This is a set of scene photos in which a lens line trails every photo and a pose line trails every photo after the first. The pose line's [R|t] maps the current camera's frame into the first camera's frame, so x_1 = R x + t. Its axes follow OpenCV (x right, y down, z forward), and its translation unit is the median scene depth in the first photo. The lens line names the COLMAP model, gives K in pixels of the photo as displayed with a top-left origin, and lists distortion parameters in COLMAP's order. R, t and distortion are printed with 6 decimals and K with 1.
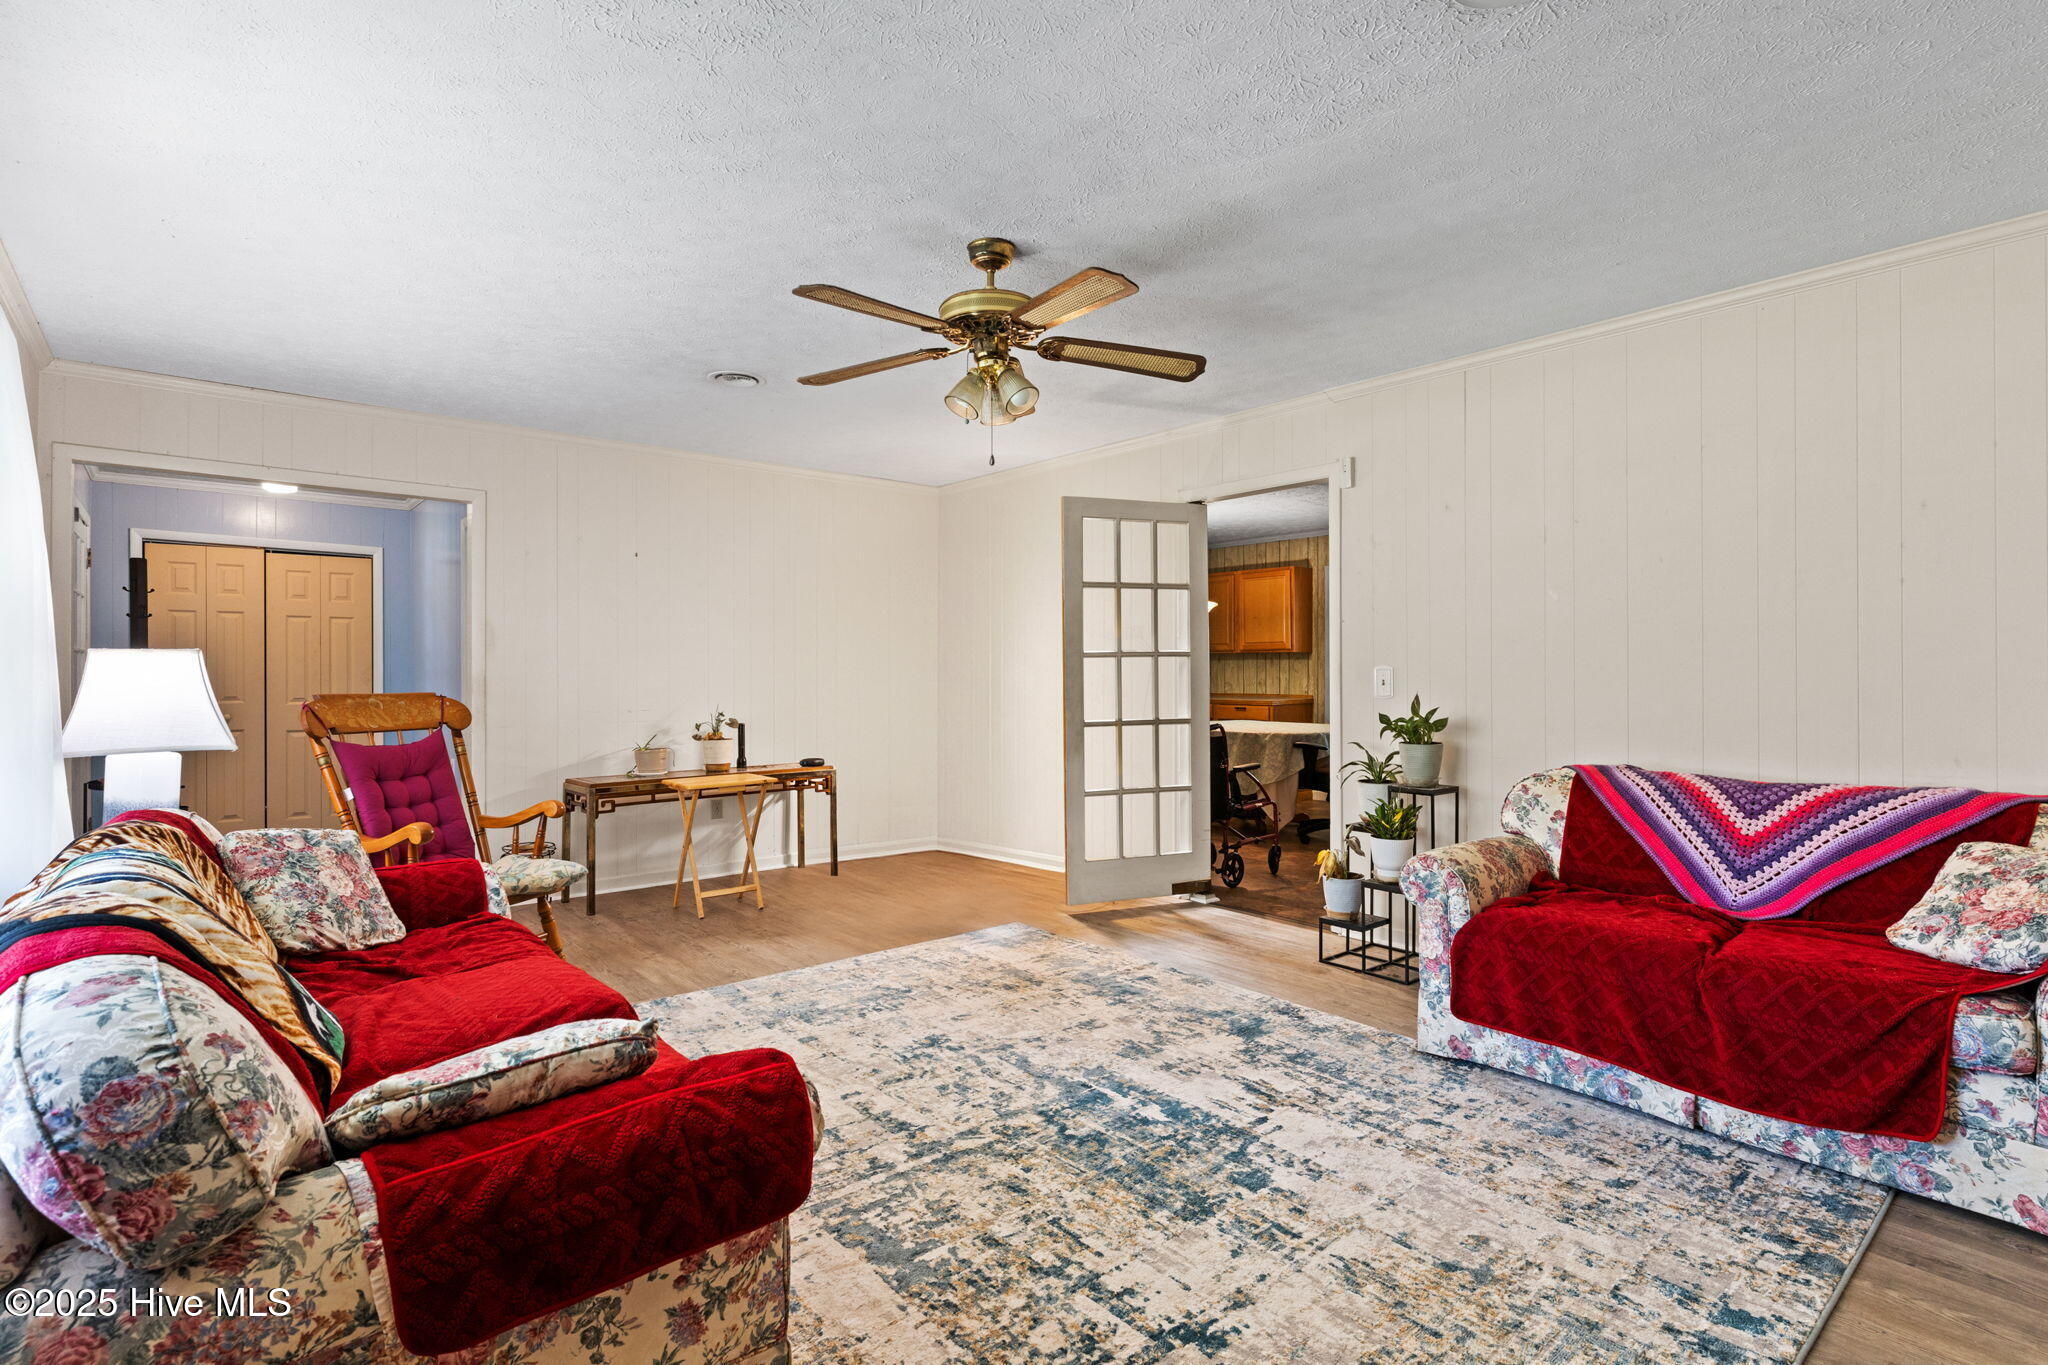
lens RADIAL K [[971.8, 0, 1023.2], [0, 971.8, 672.4], [0, 0, 1]] dist [0.002386, 0.000409]
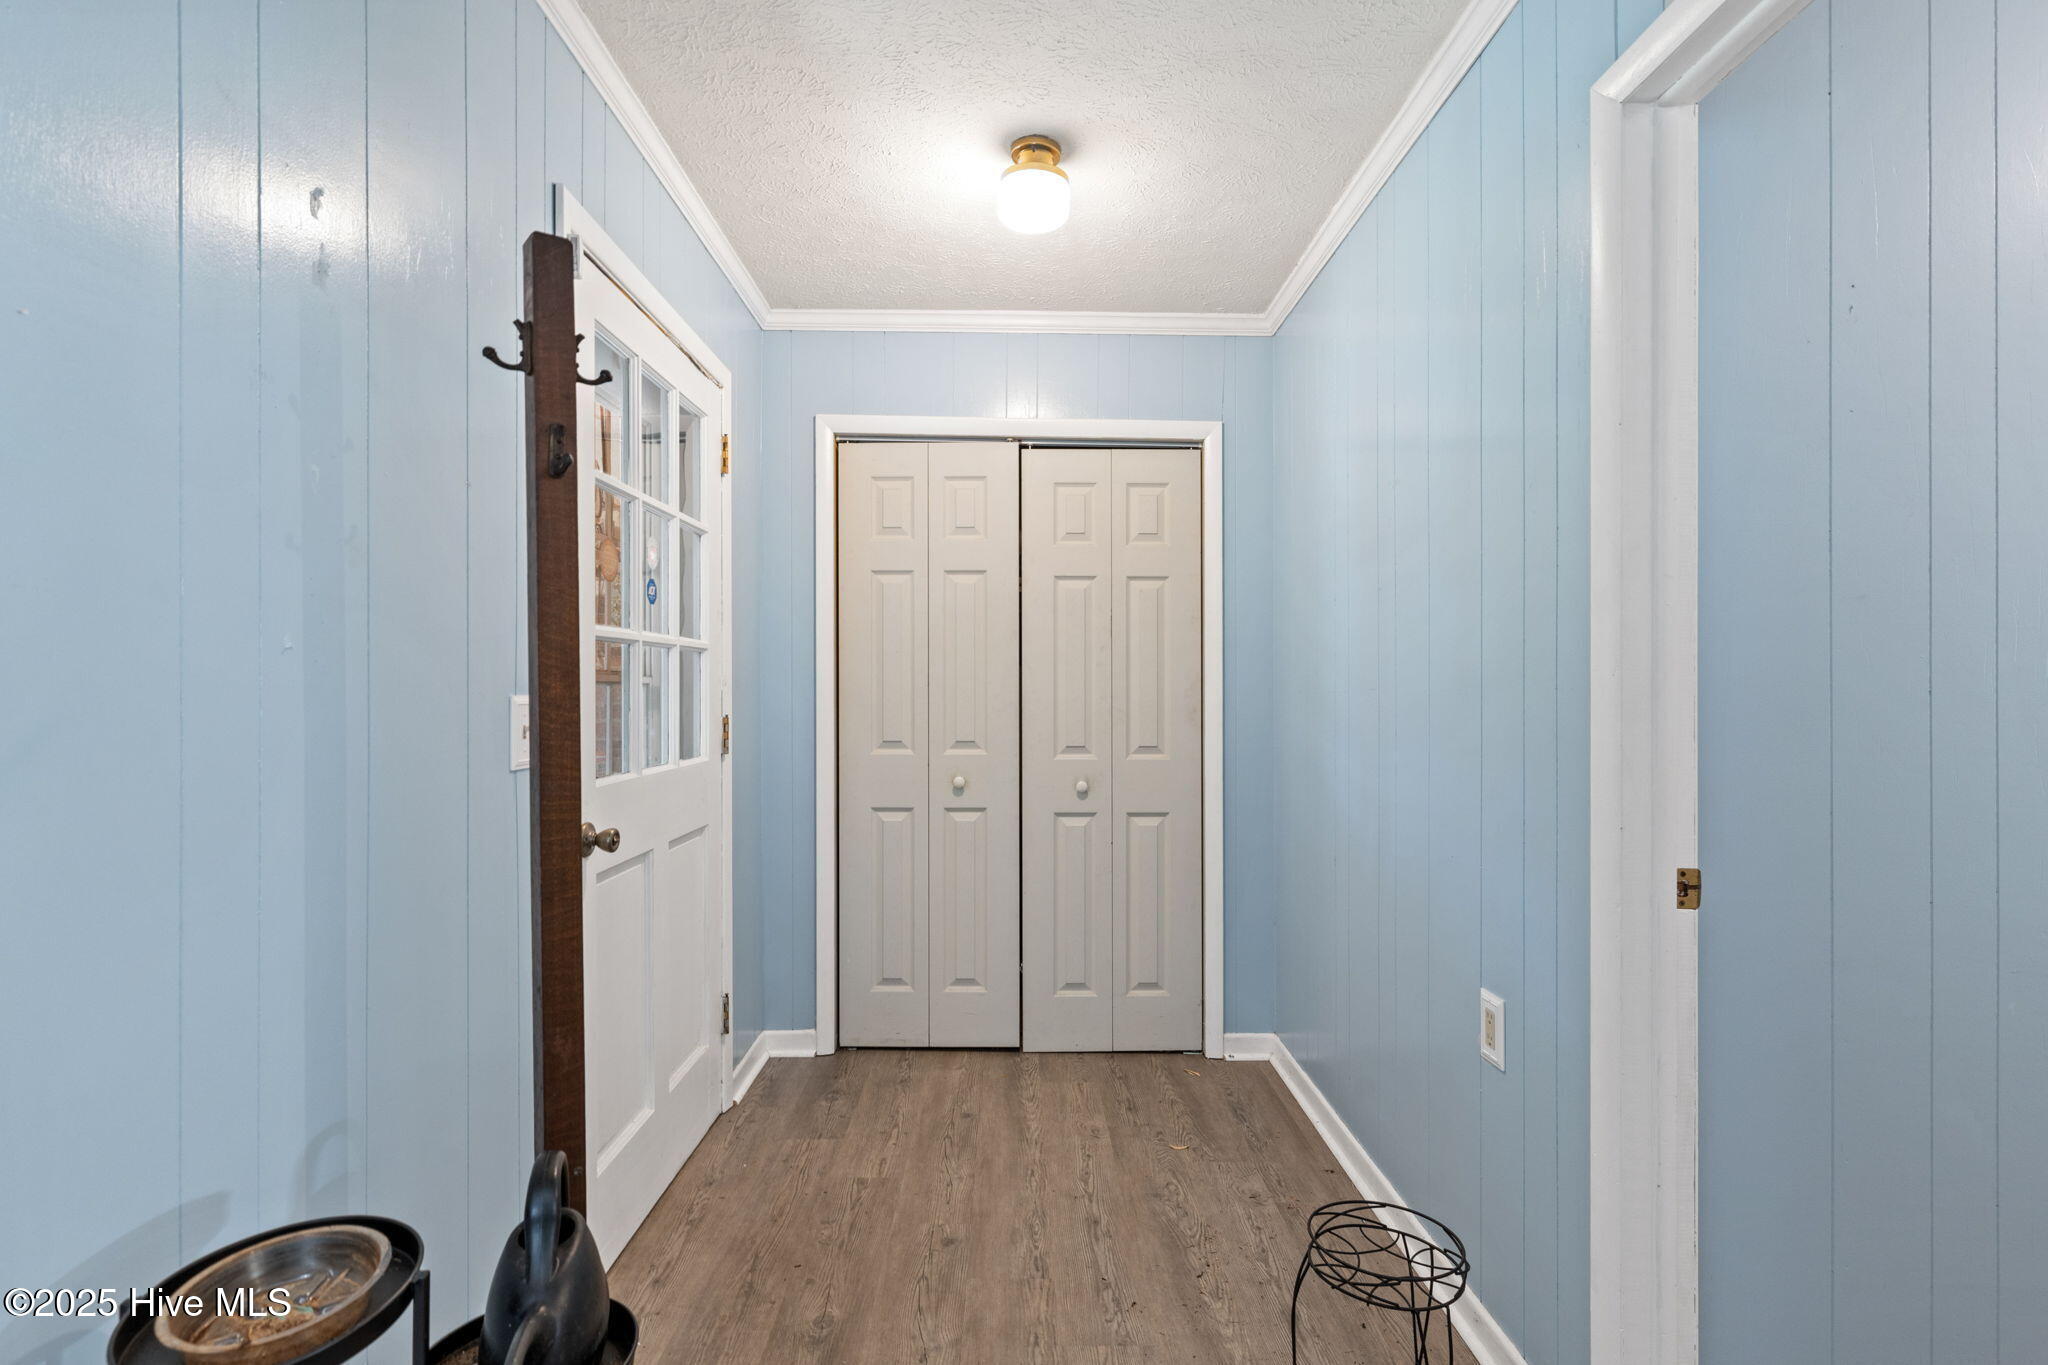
lens RADIAL K [[971.8, 0, 1023.8], [0, 971.8, 684.8], [0, 0, 1]] dist [0.002386, 0.000409]
pose [[0.774829, -0.000355, -0.632171, -0.455581], [-0.002868, 0.999988, -0.004077, -0.002330], [0.632165, 0.004972, 0.774818, 0.605481]]
